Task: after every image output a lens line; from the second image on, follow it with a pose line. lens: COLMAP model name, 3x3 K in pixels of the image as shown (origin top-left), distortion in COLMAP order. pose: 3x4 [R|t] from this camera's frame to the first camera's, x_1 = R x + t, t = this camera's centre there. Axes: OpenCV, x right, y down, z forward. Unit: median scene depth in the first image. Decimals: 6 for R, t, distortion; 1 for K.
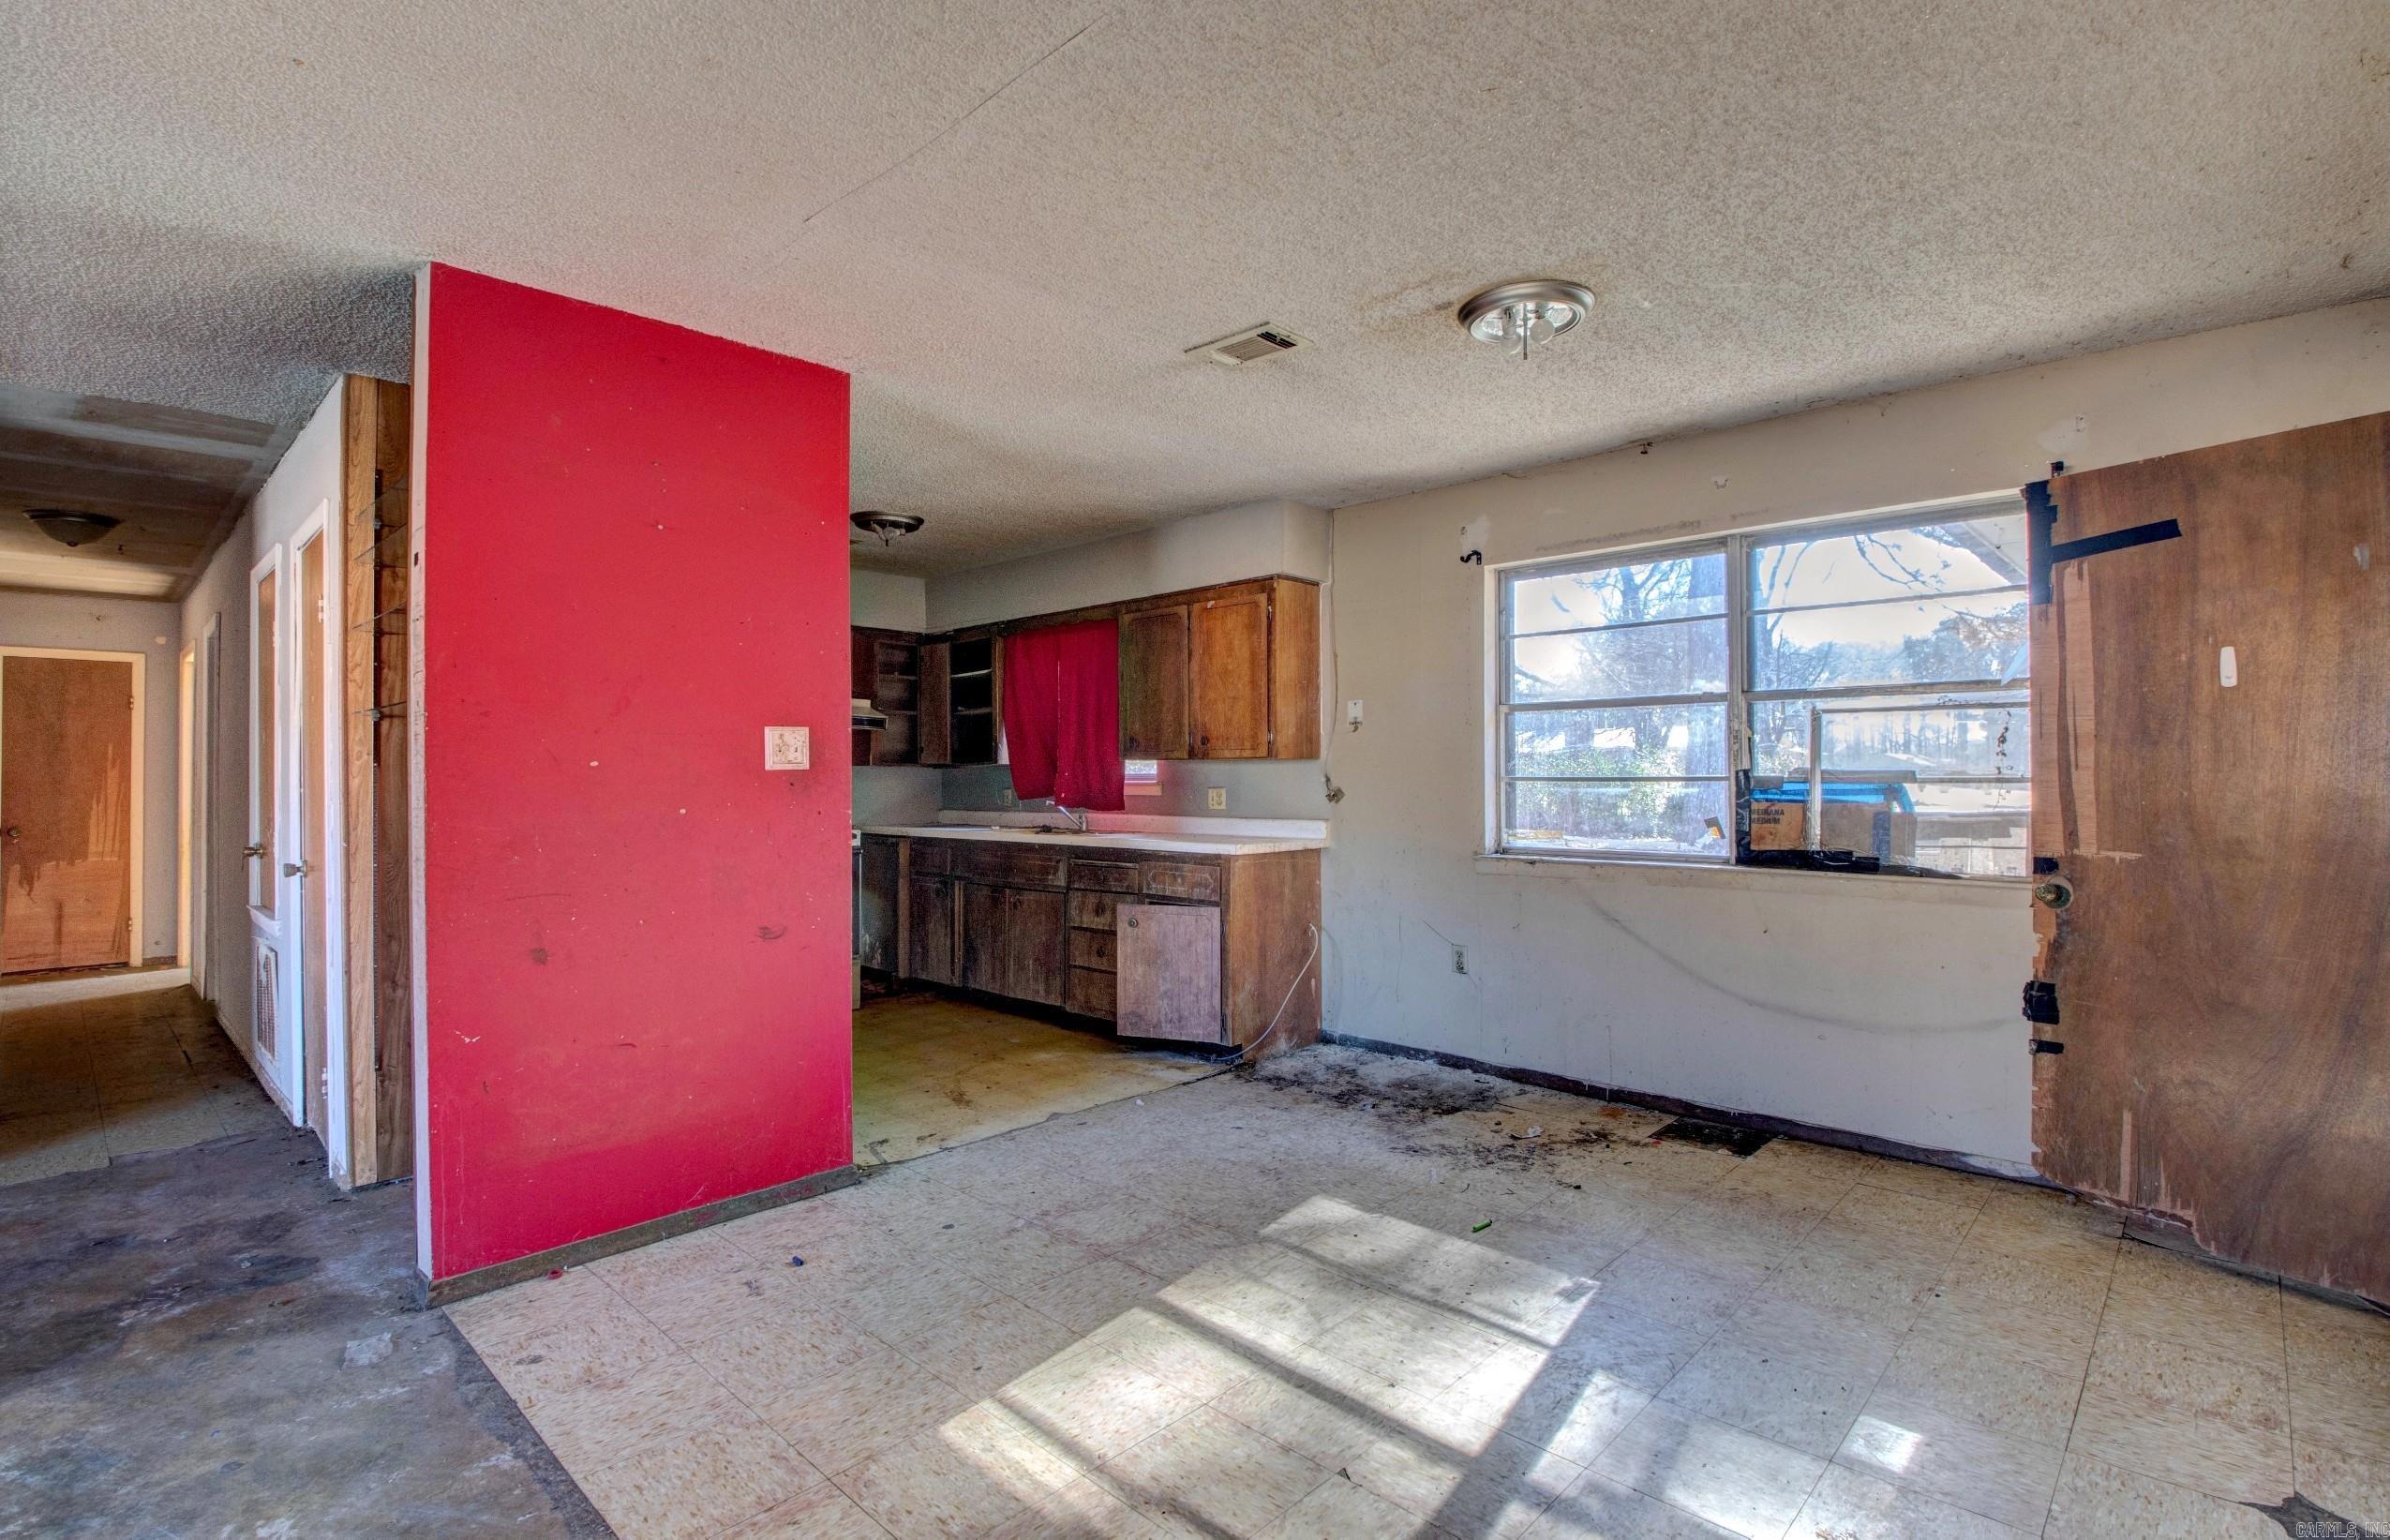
lens RADIAL K [[1113.4, 0, 1184.6], [0, 1113.4, 766.3], [0, 0, 1]] dist [0.002769, -0.014867]
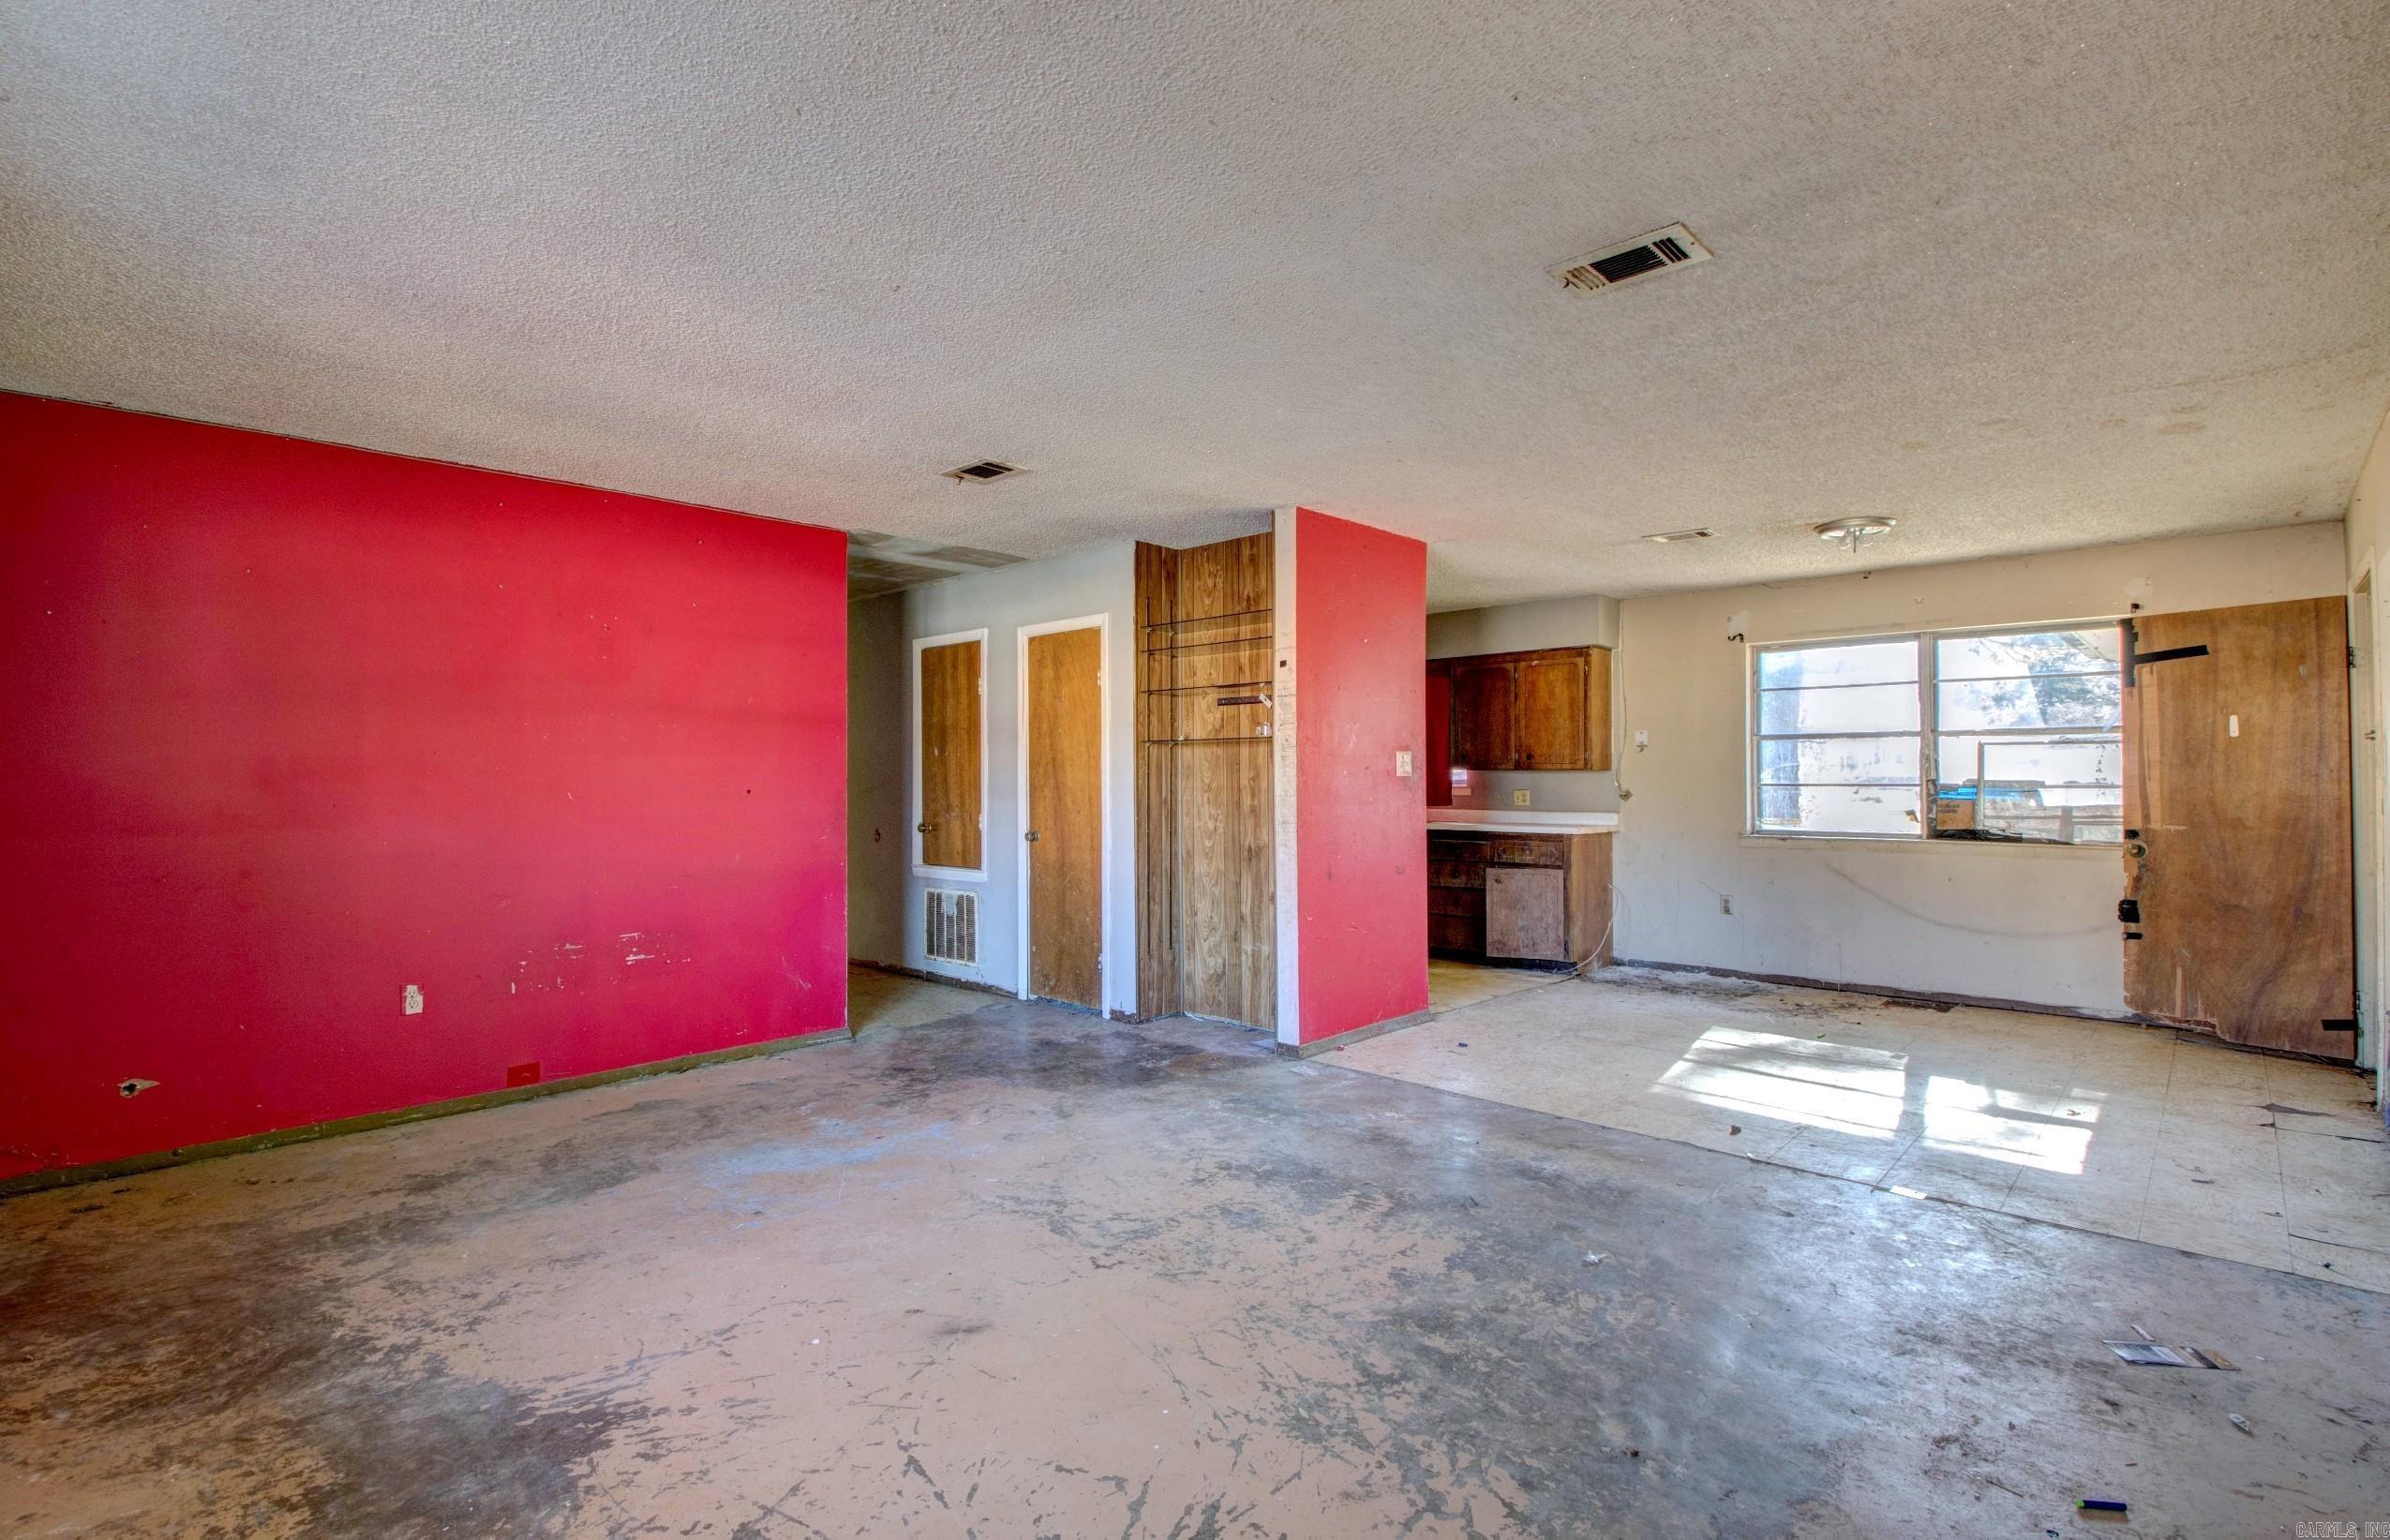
lens RADIAL K [[1113.4, 0, 1192.1], [0, 1113.4, 763.7], [0, 0, 1]] dist [0.002769, -0.014867]
pose [[0.999878, 0.007223, 0.013881, -0.634982], [-0.007091, 0.999929, -0.009564, 0.003457], [-0.013949, 0.009464, 0.999858, -0.634765]]
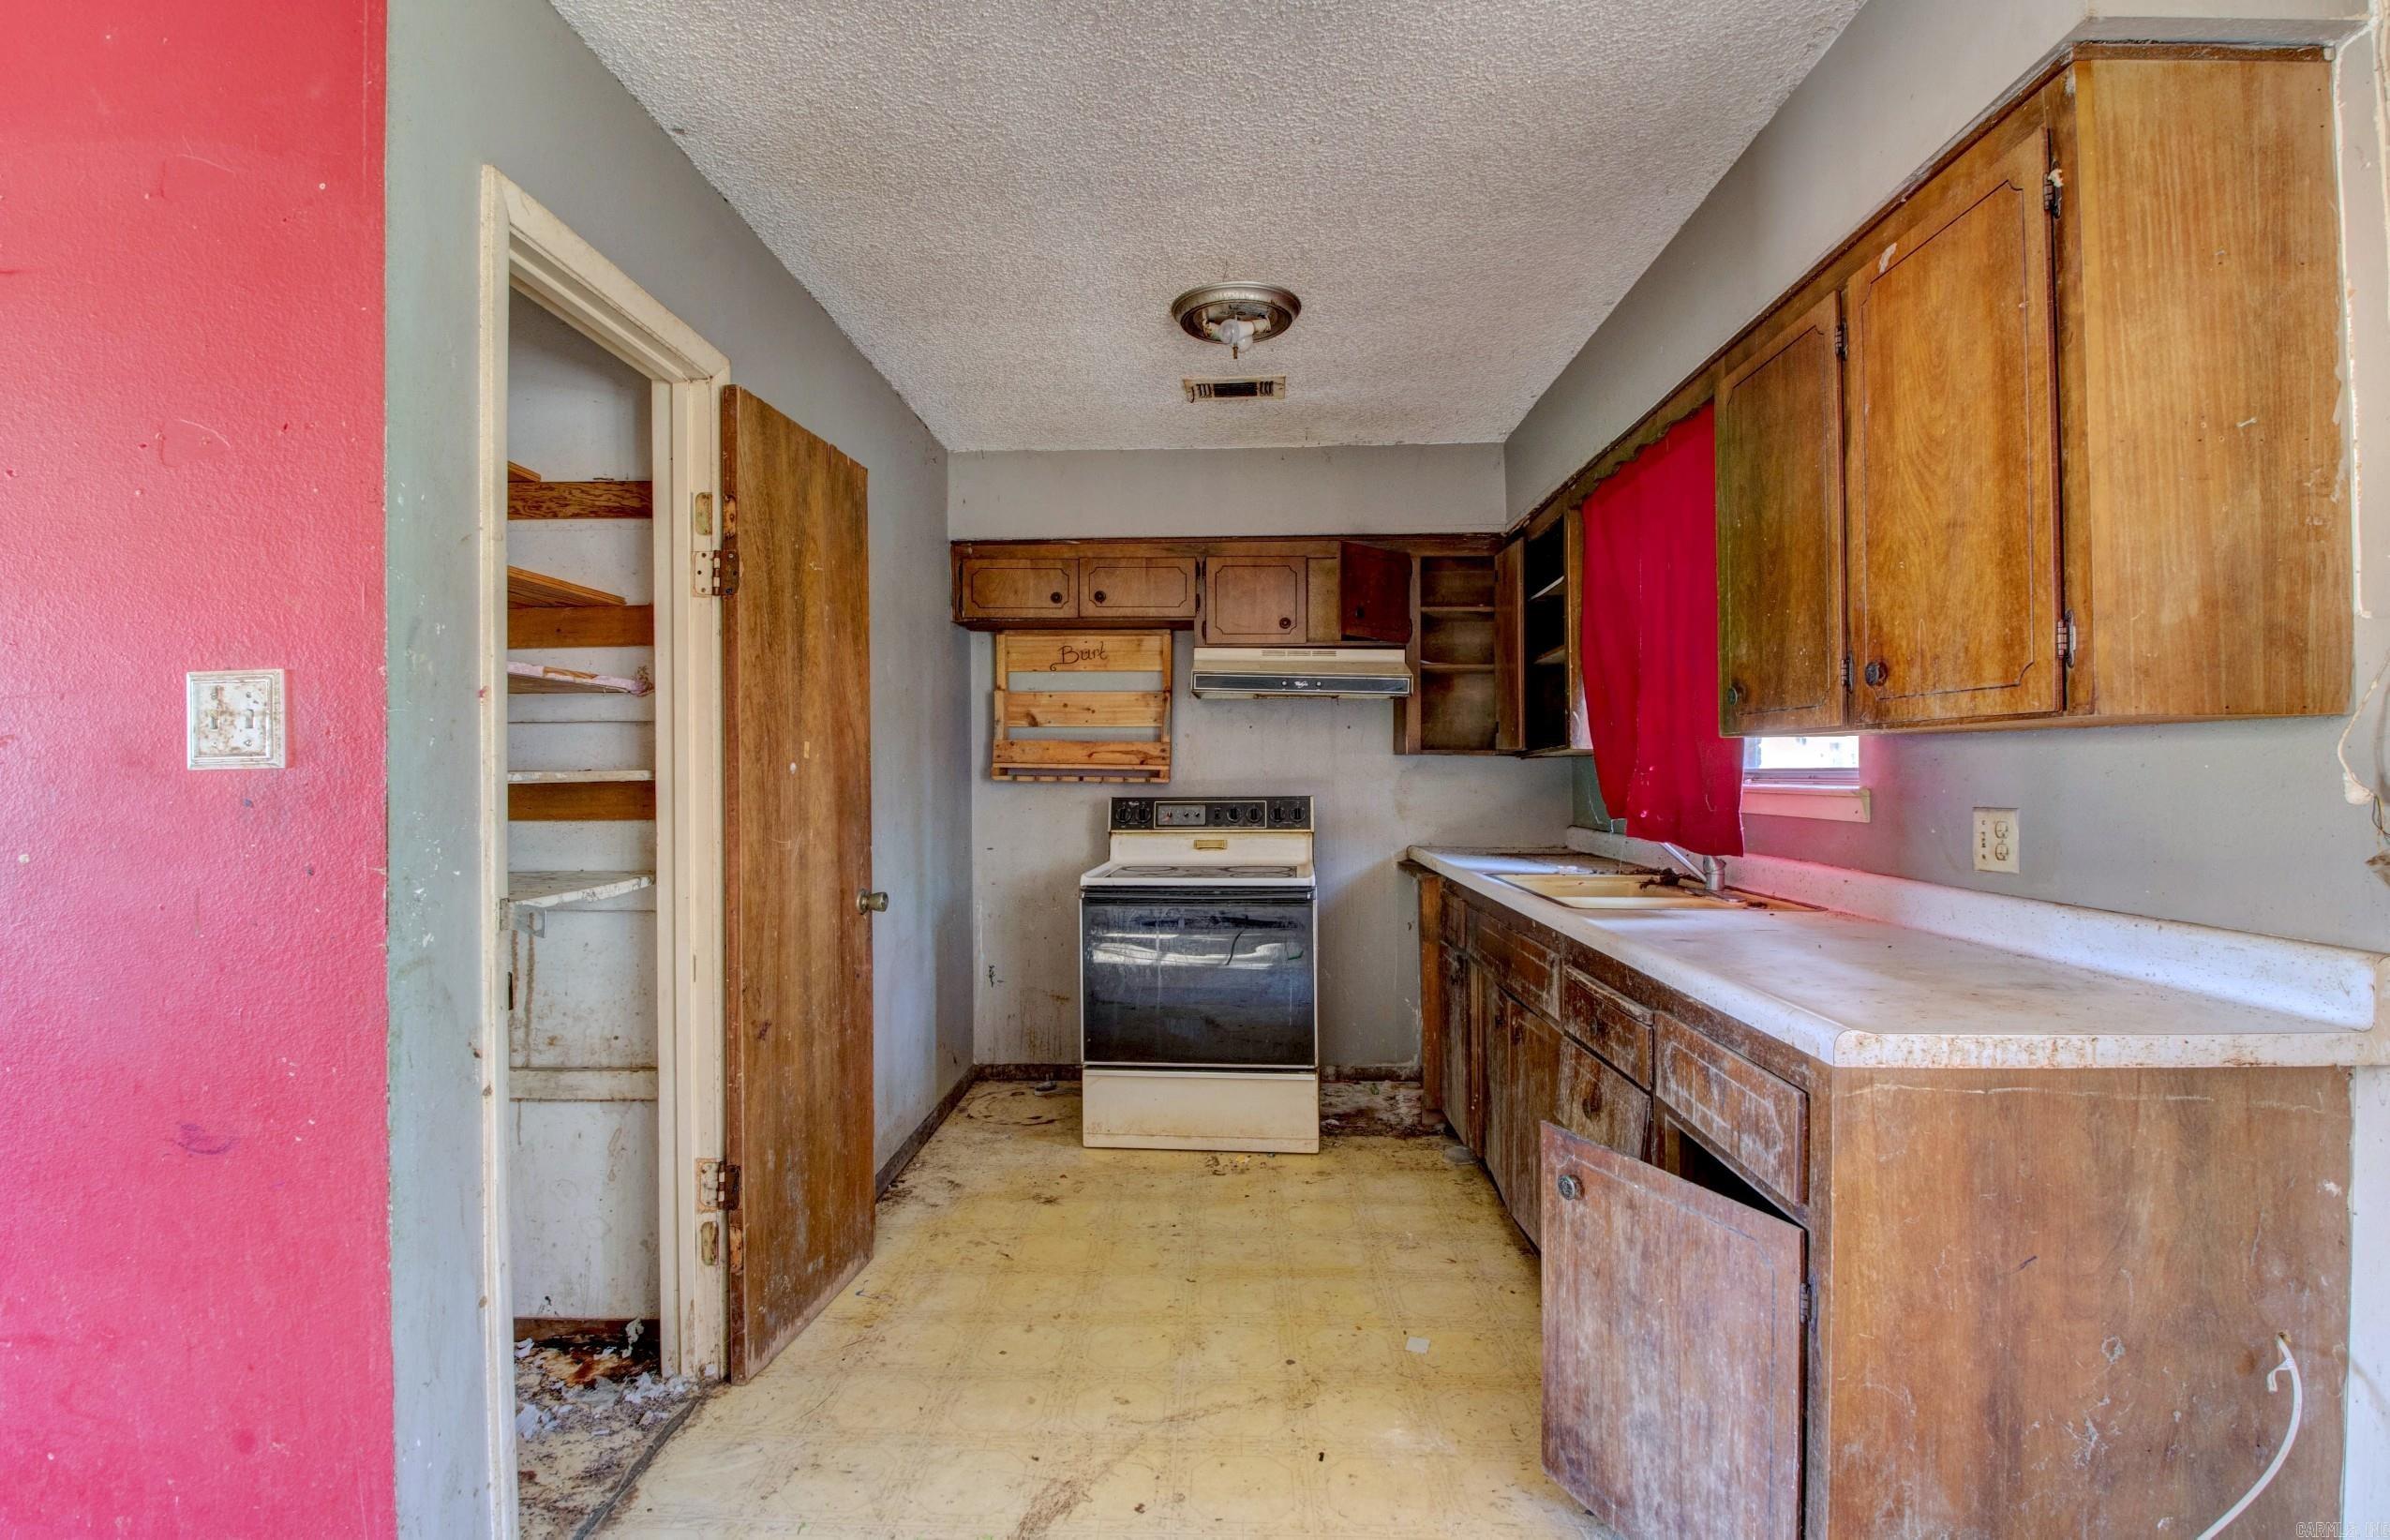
lens RADIAL K [[1113.4, 0, 1182.6], [0, 1113.4, 759.4], [0, 0, 1]] dist [0.002769, -0.014867]
pose [[0.662607, -0.004688, -0.748953, 0.188111], [0.008792, 0.999960, 0.001520, 0.001823], [0.748916, -0.007592, 0.662622, 0.892494]]
